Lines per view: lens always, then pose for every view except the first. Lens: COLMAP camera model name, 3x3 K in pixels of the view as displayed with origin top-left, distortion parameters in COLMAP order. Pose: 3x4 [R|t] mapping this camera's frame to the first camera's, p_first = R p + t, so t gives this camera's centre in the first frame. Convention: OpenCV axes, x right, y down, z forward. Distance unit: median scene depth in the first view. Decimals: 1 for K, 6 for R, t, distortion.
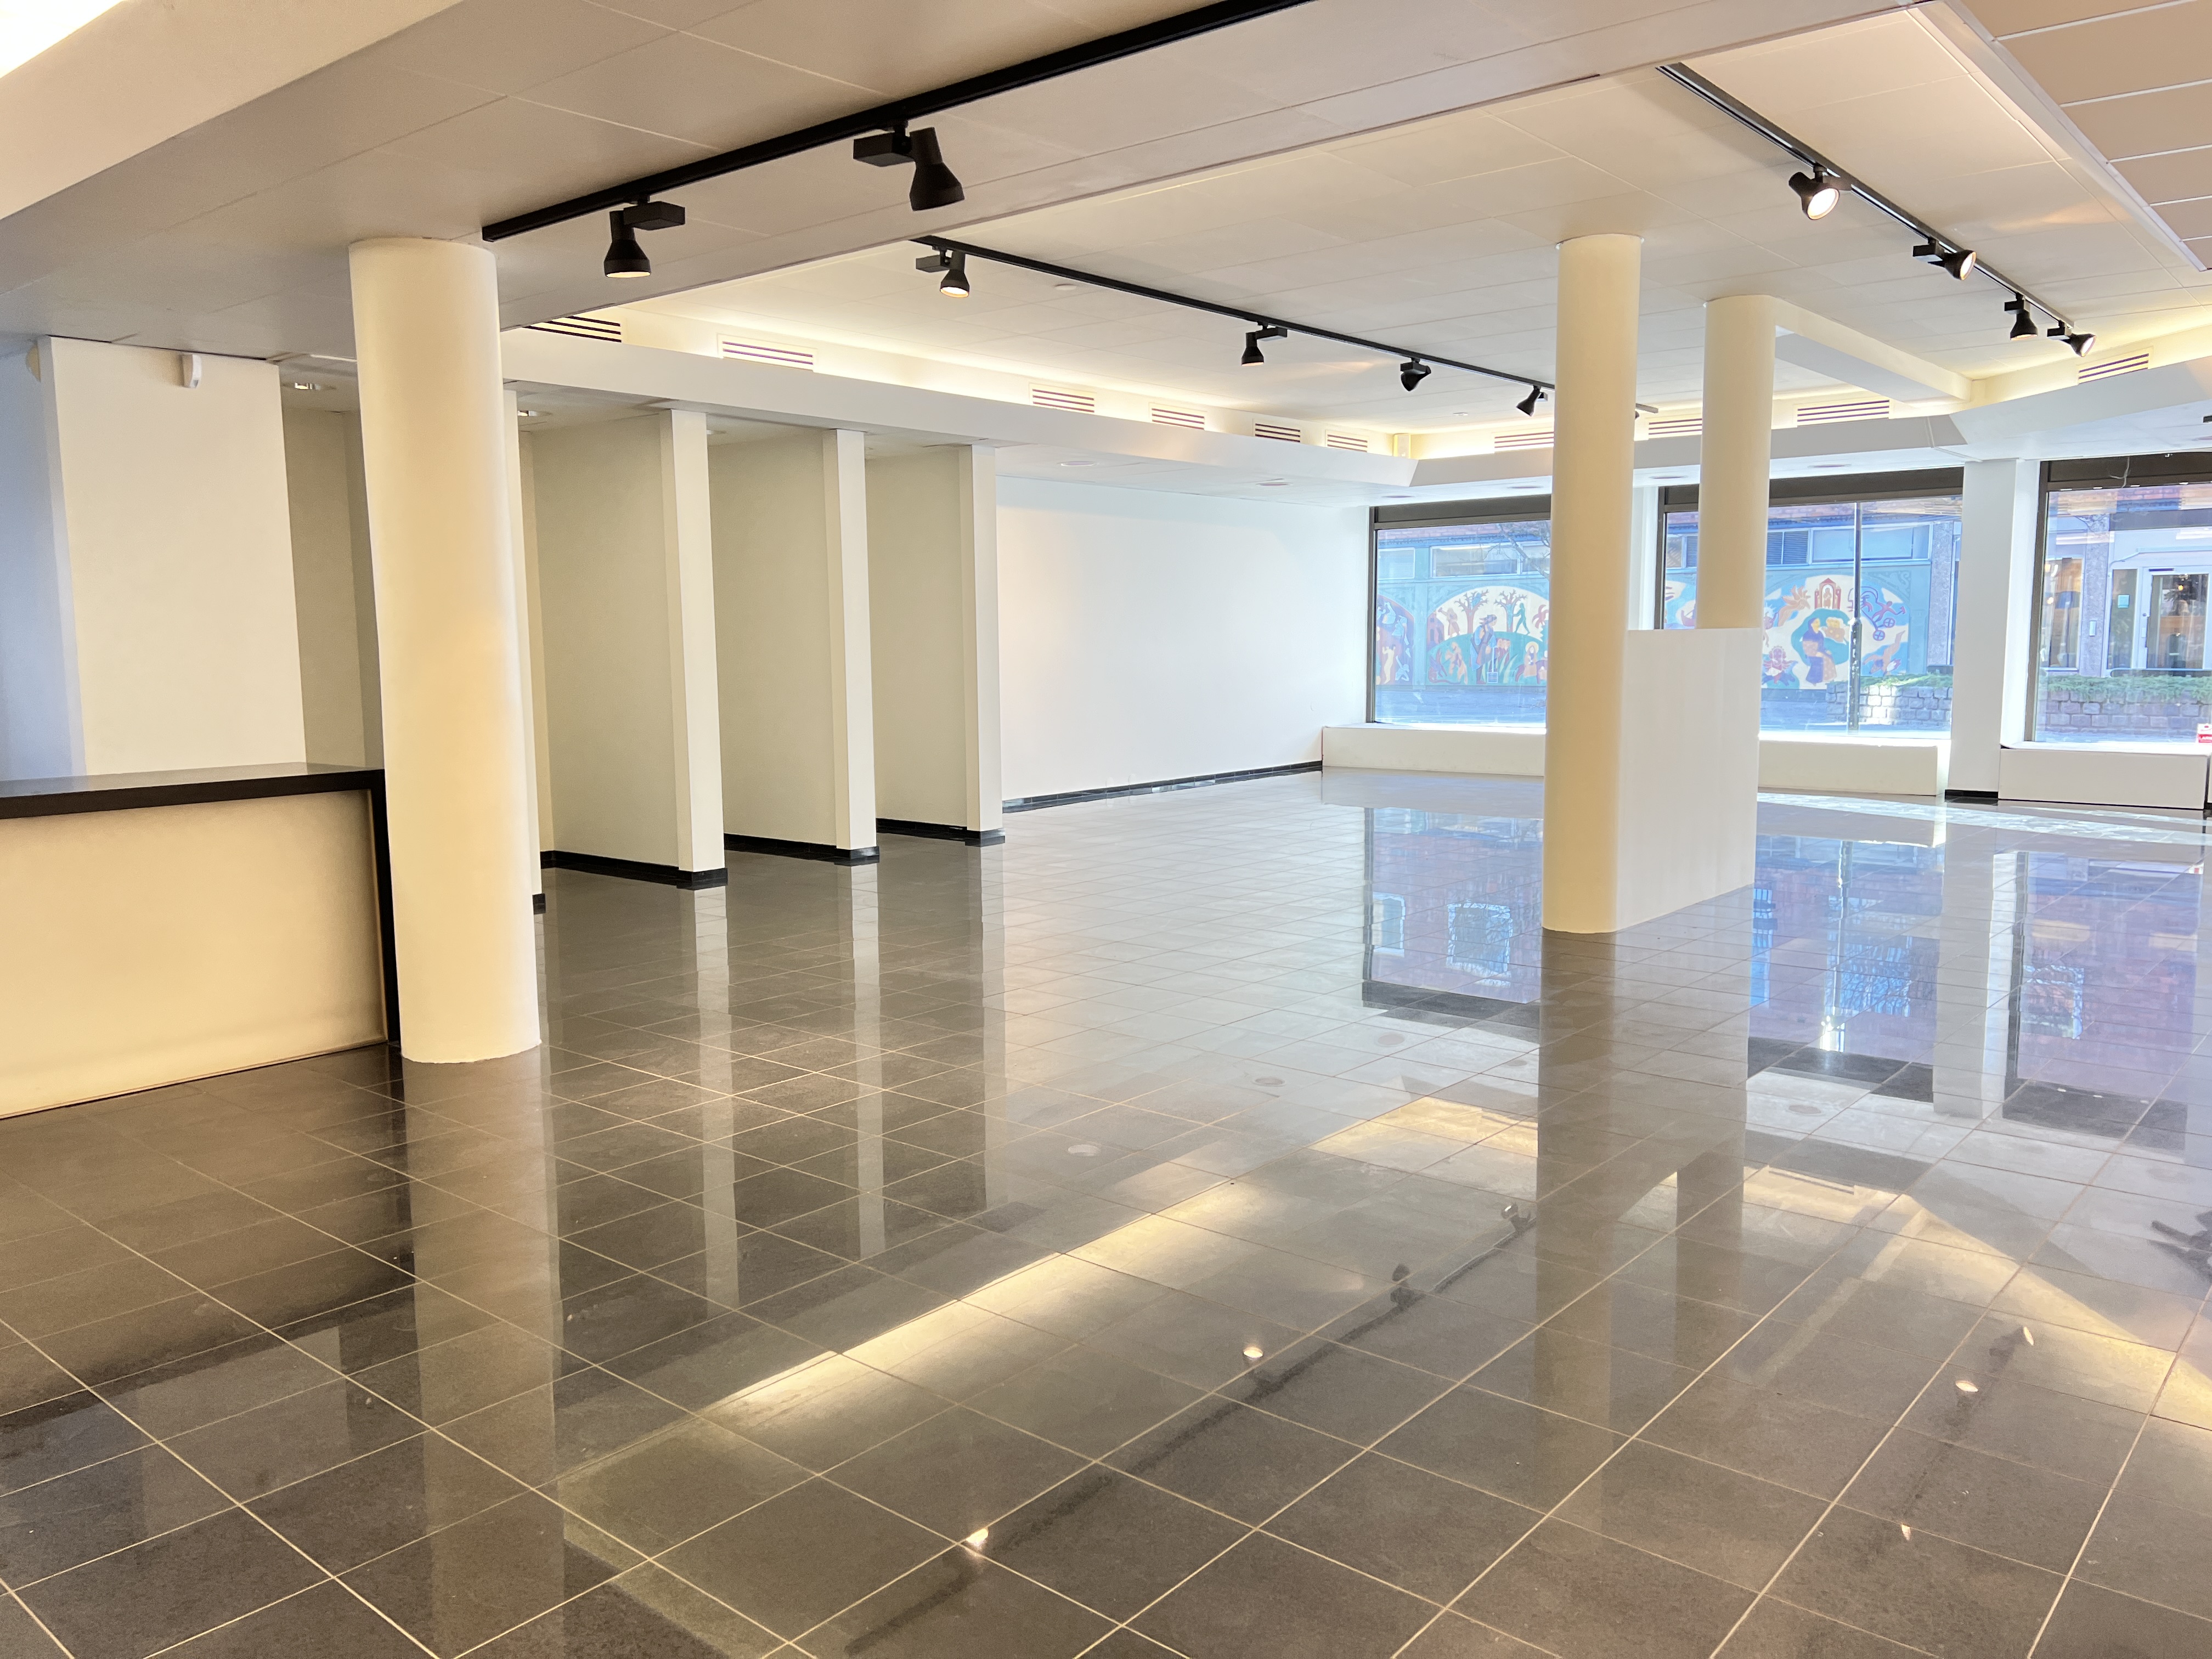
lens RADIAL K [[1670.8, 0, 1109.3], [0, 1670.8, 819.5], [0, 0, 1]] dist [0.025889, -0.043592]
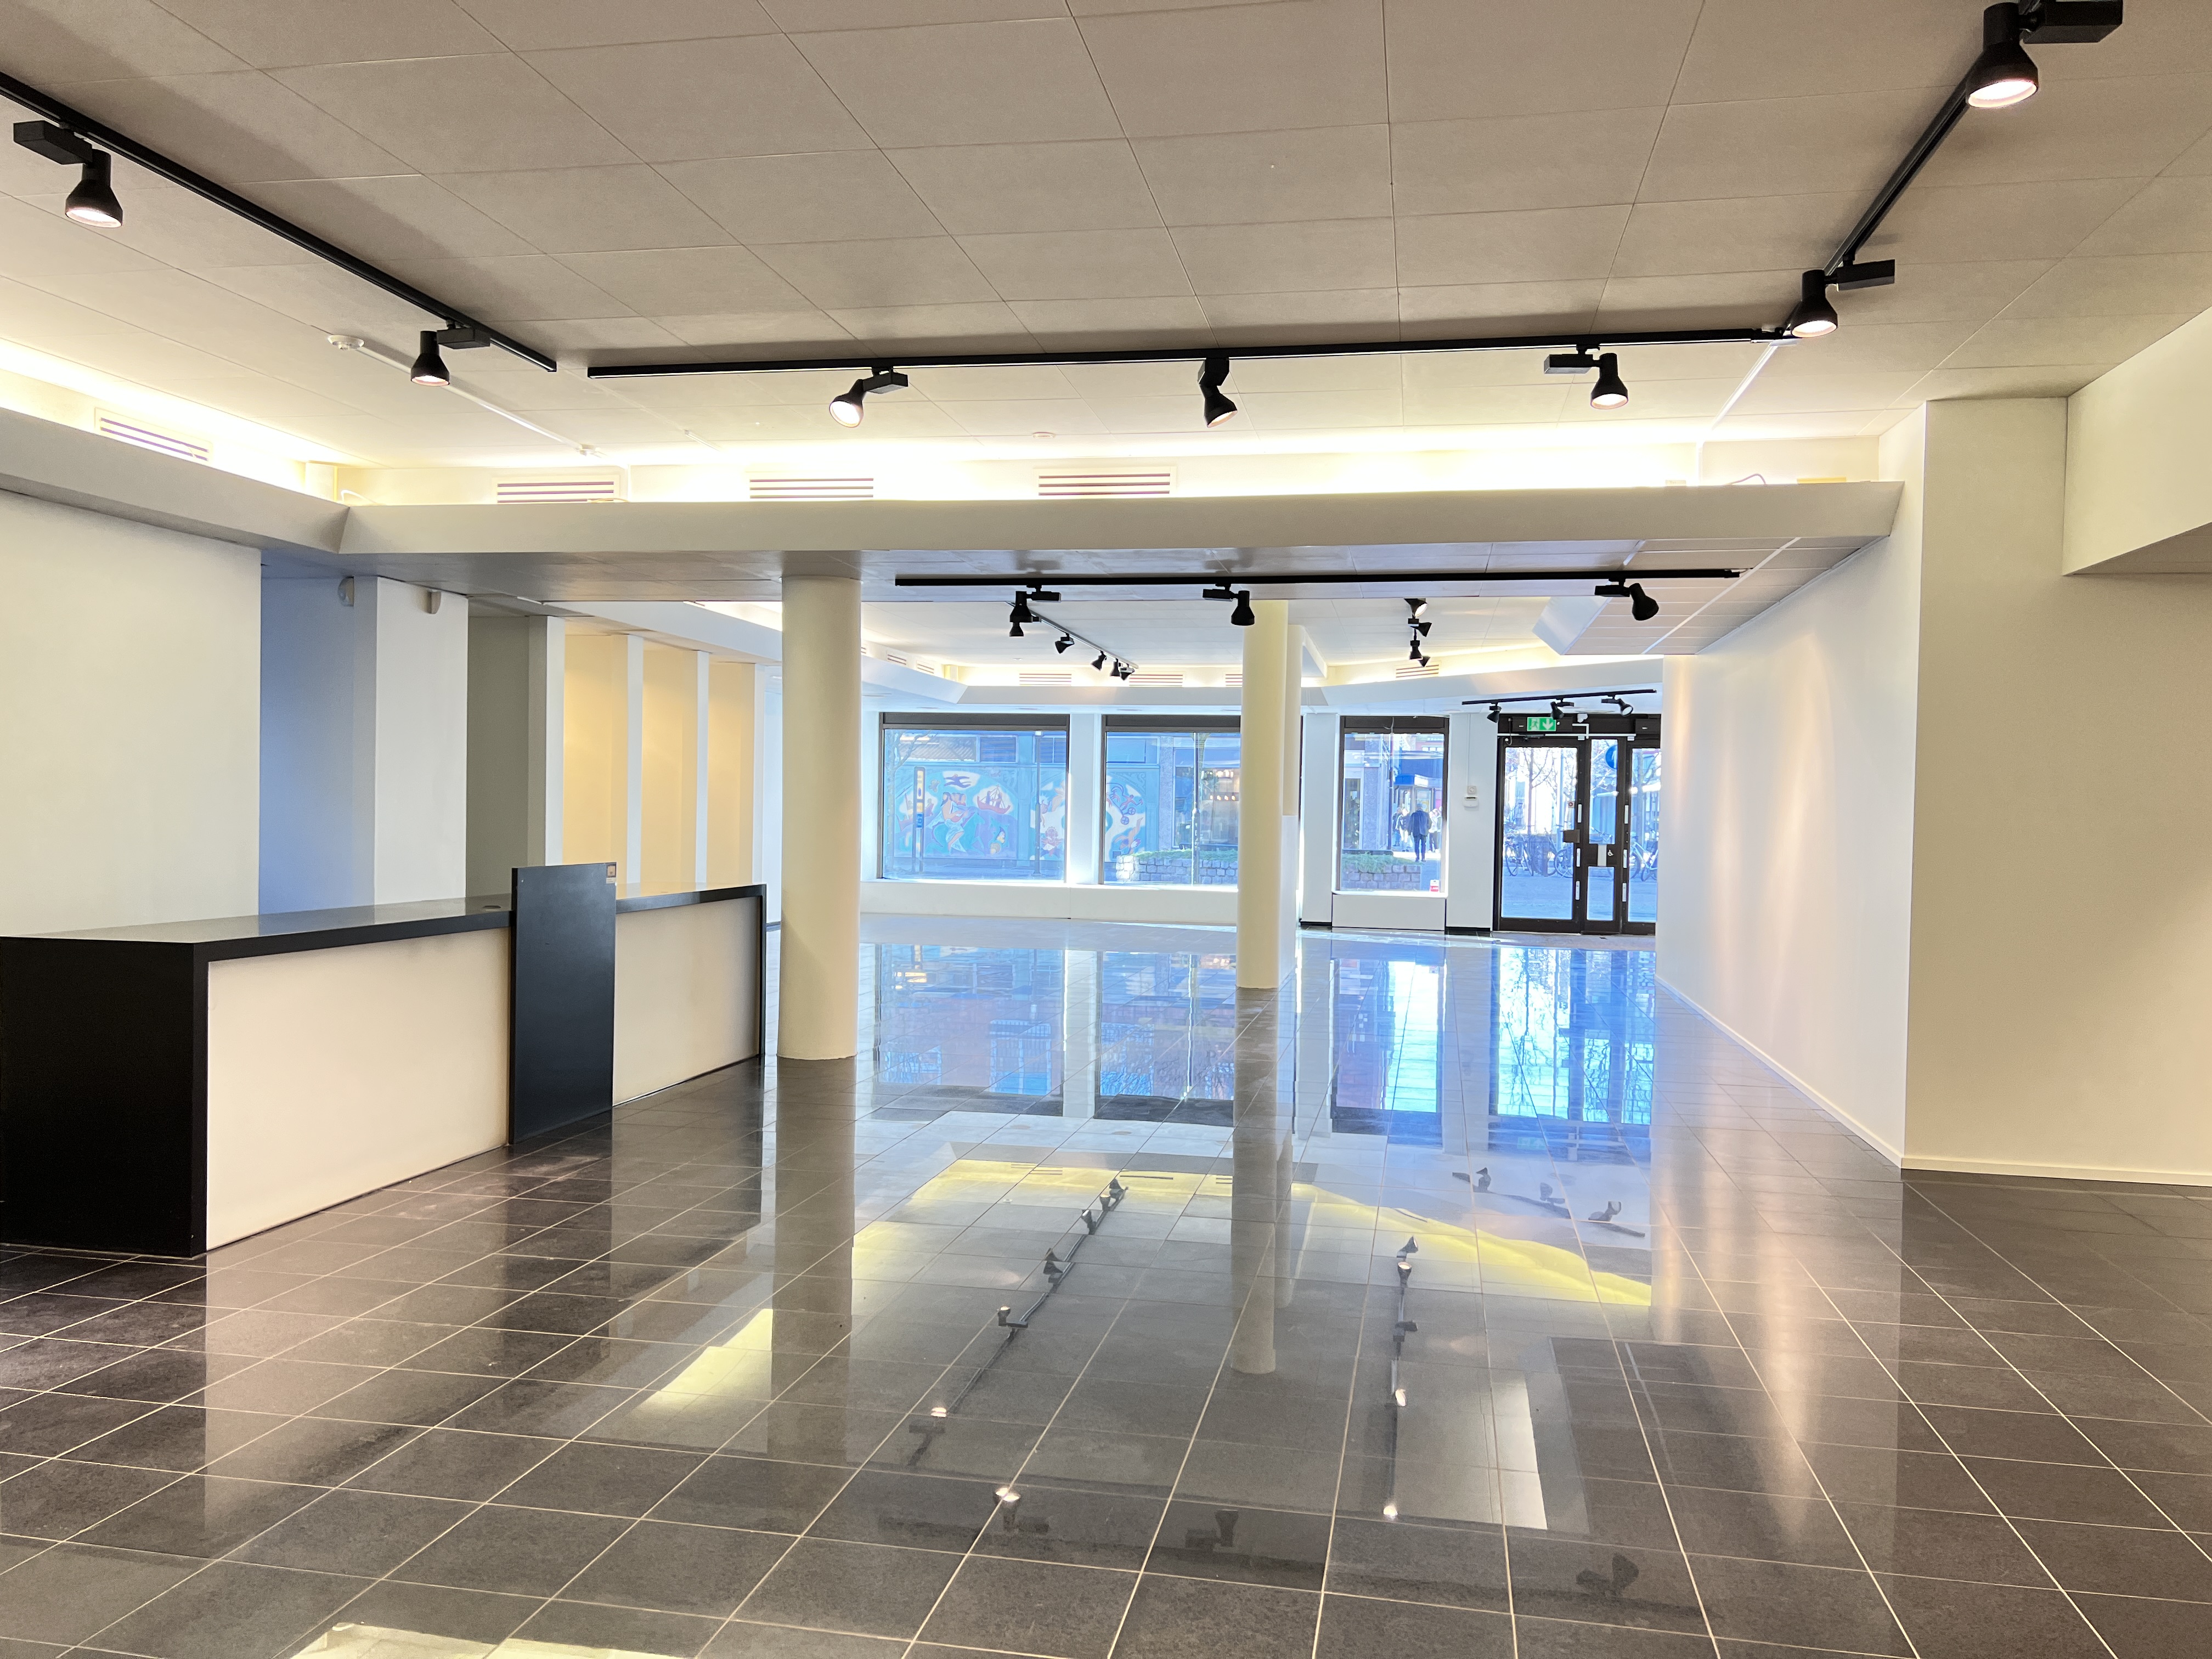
lens RADIAL K [[1670.8, 0, 1102.5], [0, 1670.8, 840.4], [0, 0, 1]] dist [0.025889, -0.043592]
pose [[0.870502, 0.018194, 0.491829, -0.328732], [0.027165, 0.996017, -0.084925, 0.026534], [-0.491415, 0.087288, 0.866540, -0.198951]]
